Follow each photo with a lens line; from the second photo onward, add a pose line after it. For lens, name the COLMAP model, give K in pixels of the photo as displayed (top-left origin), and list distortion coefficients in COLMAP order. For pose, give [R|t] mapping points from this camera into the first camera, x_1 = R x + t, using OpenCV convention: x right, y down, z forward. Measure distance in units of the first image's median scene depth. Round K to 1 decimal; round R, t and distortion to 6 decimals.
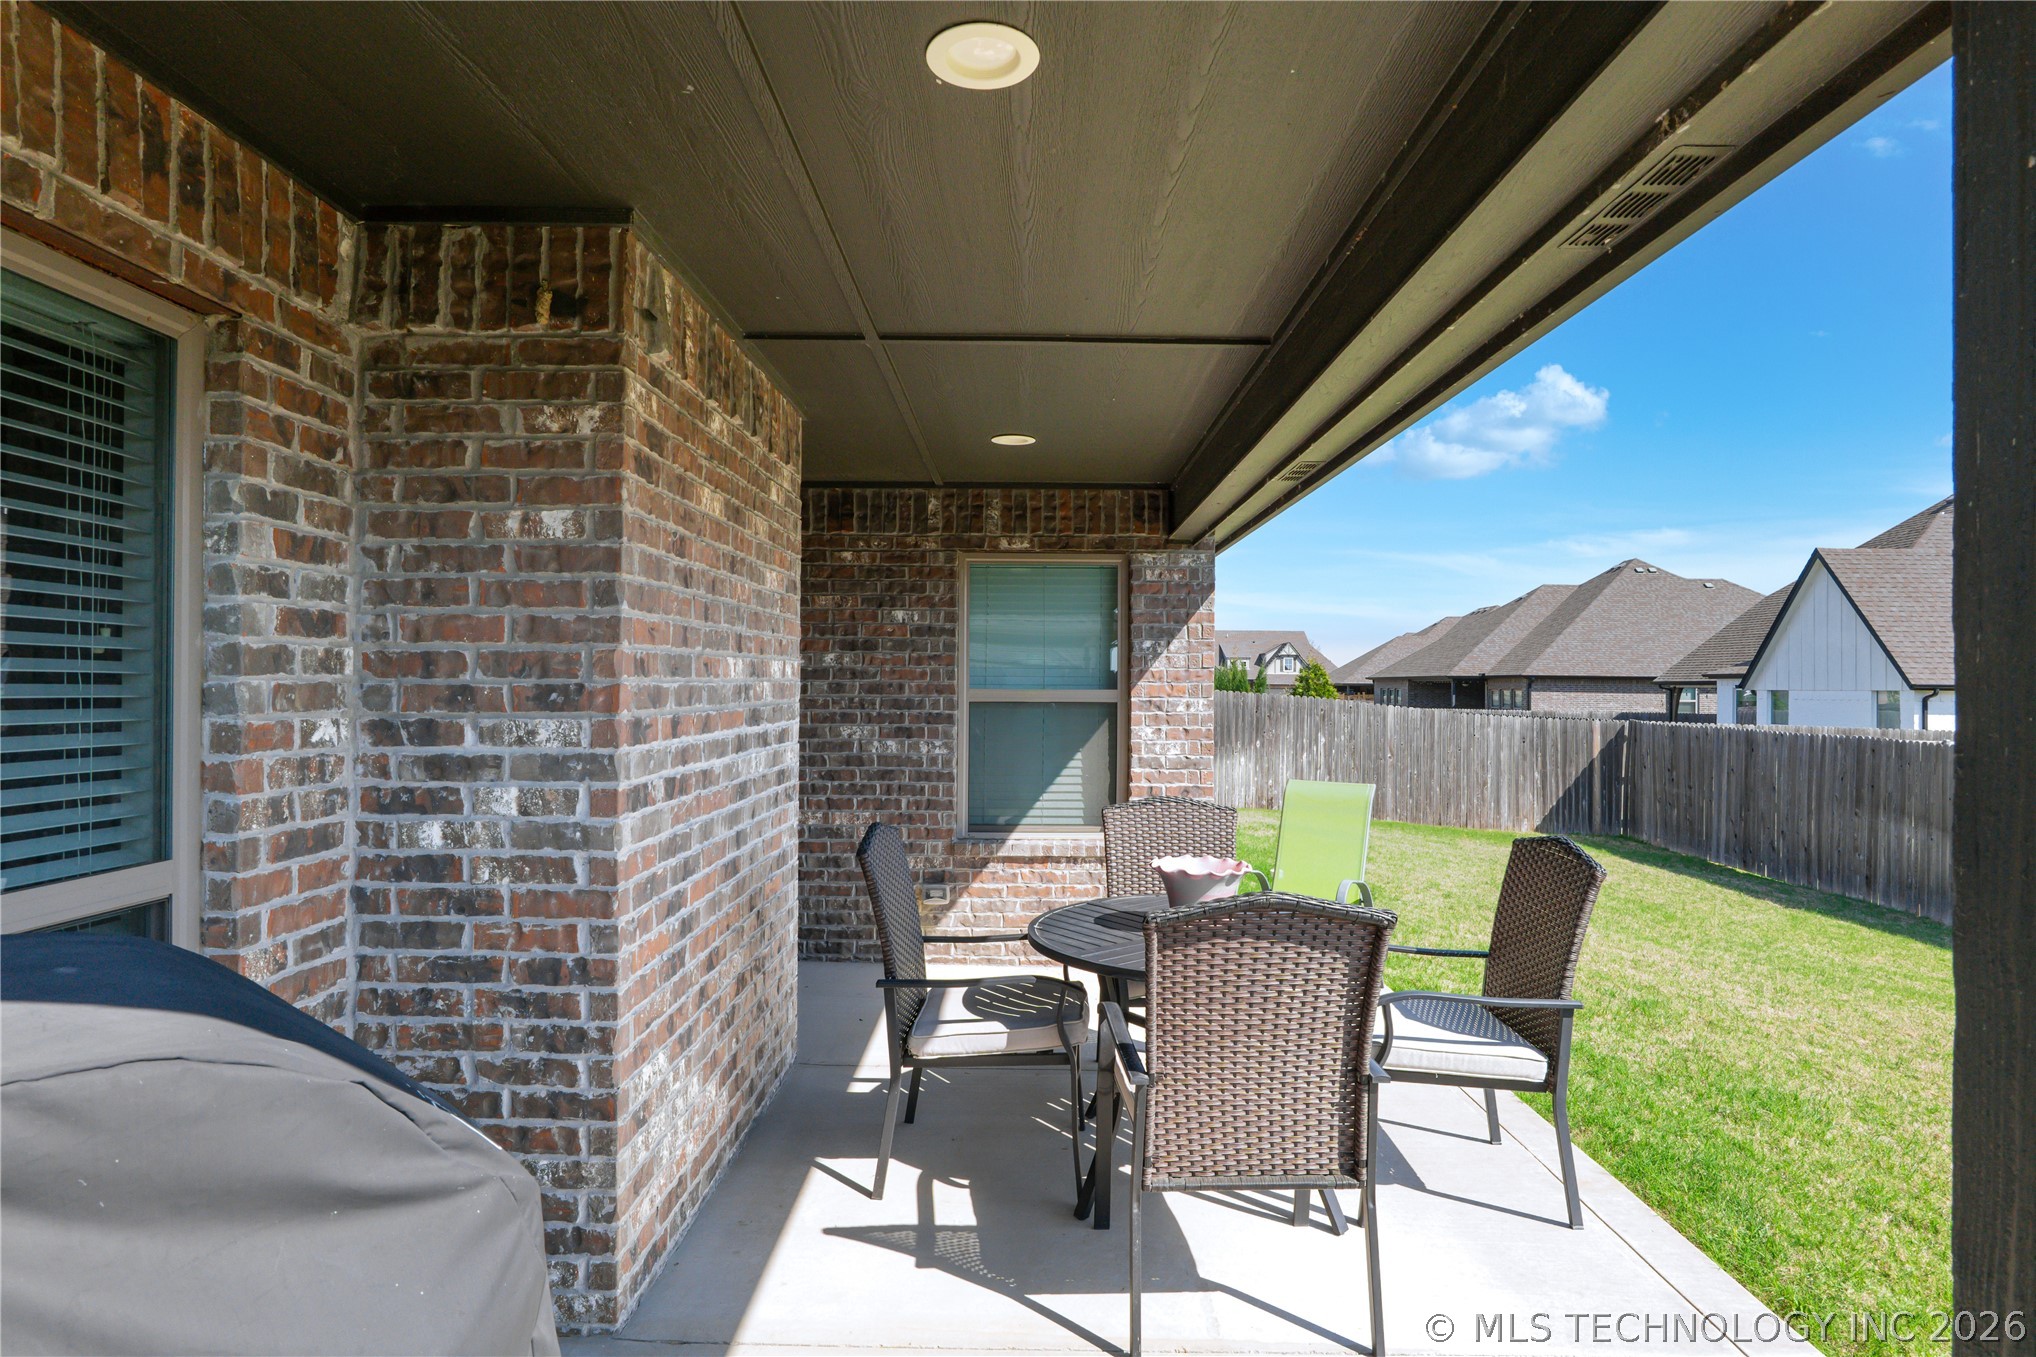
lens RADIAL K [[1082.3, 0, 1018.0], [0, 1082.3, 678.5], [0, 0, 1]] dist [-0.002812, -0.000295]
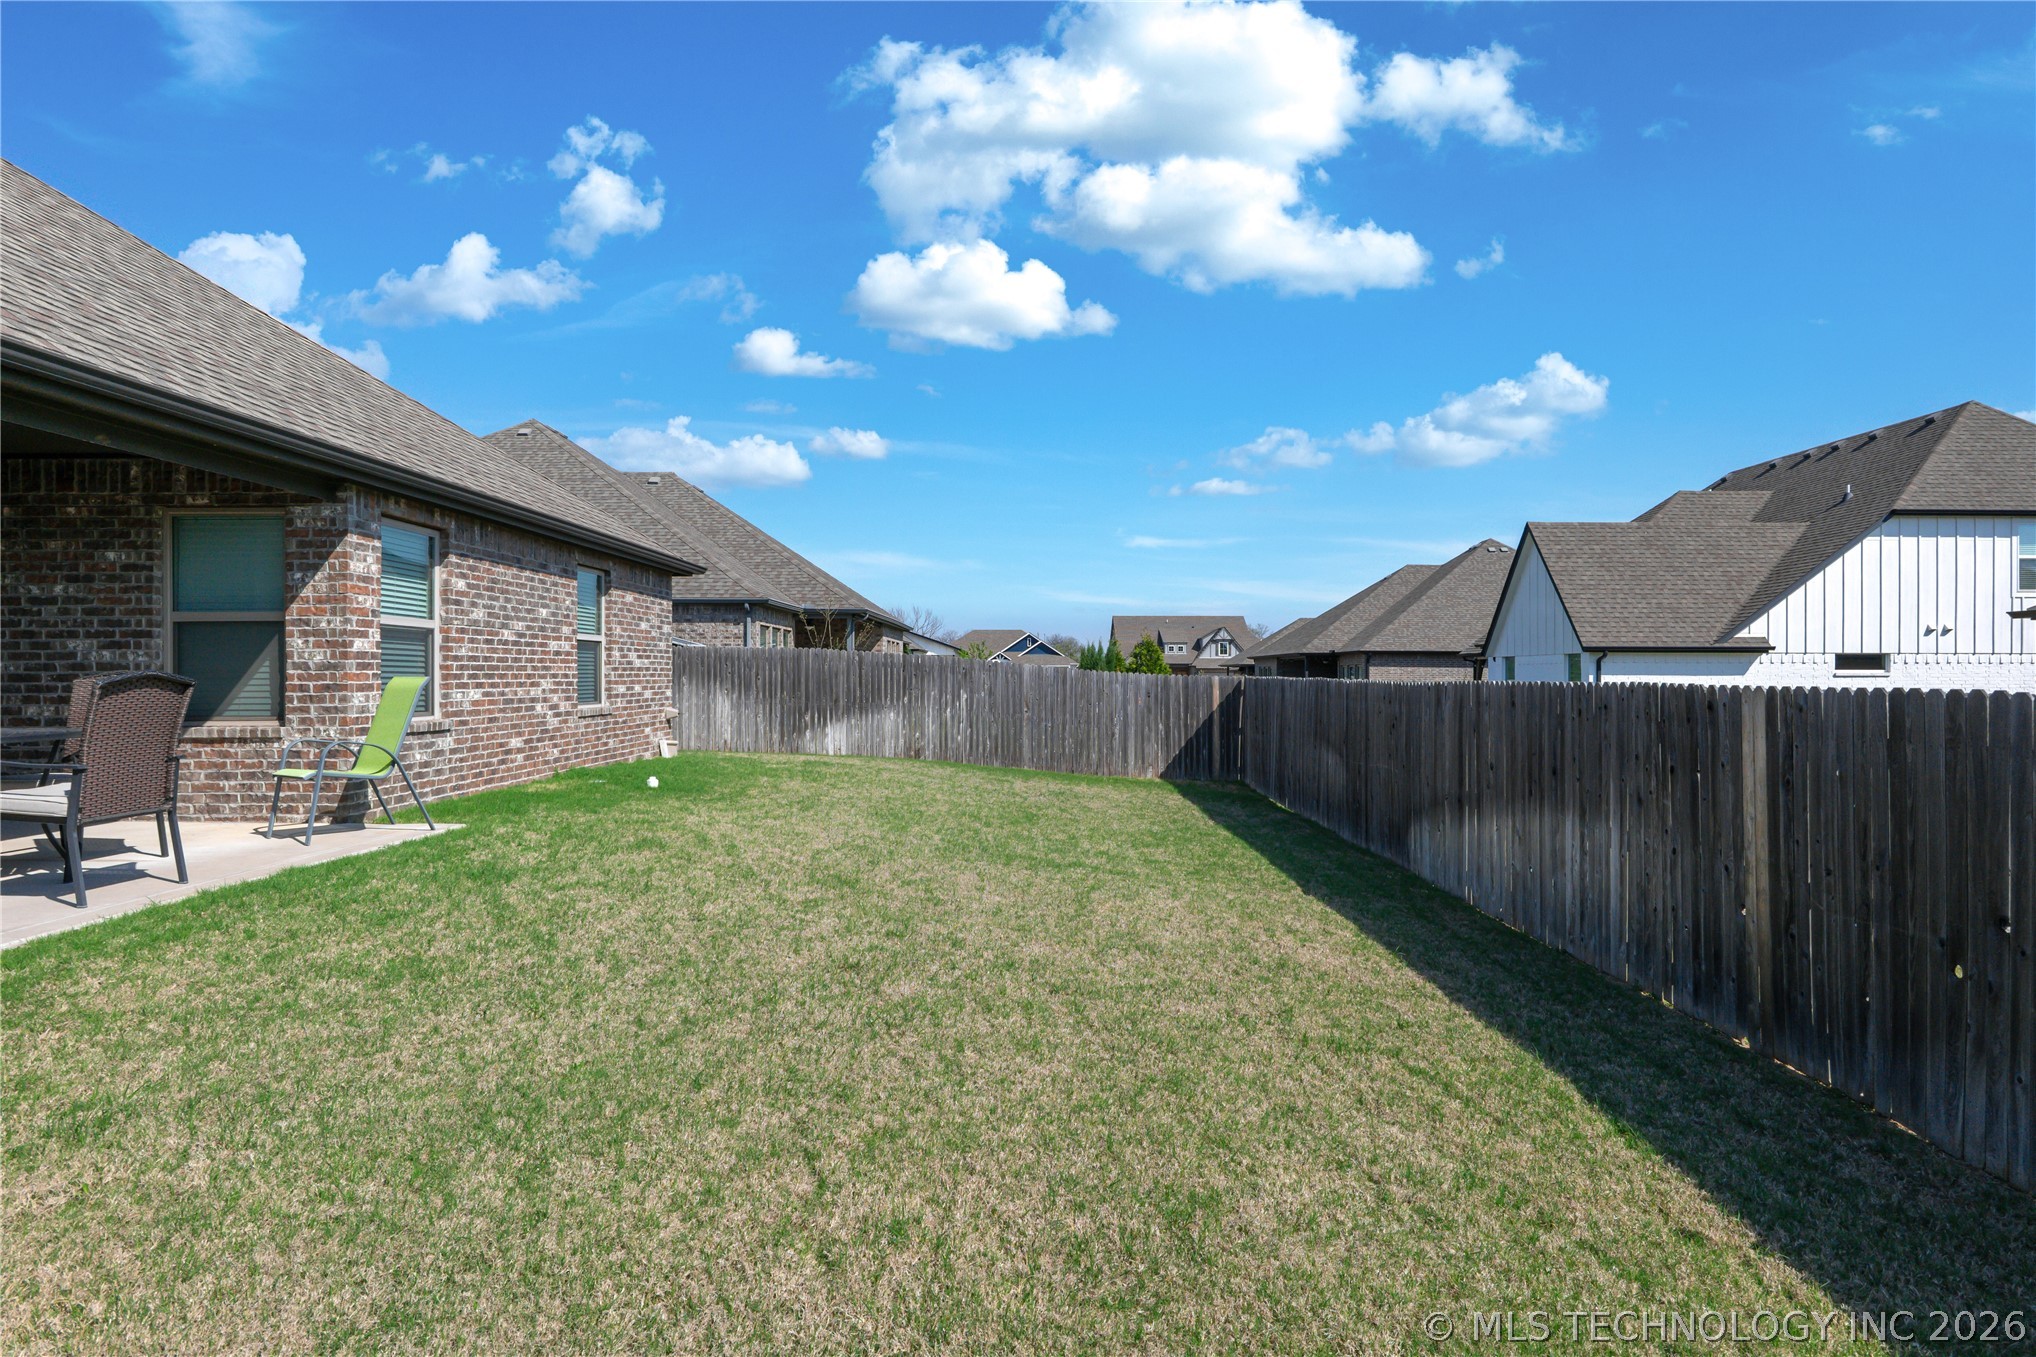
lens RADIAL K [[1091.0, 0, 1023.1], [0, 1091.0, 670.9], [0, 0, 1]] dist [-0.003759, -0.000557]
pose [[0.999941, -0.009007, 0.006013, 0.986229], [0.009003, 0.999959, 0.000787, 0.090302], [-0.006020, -0.000732, 0.999982, -0.324842]]
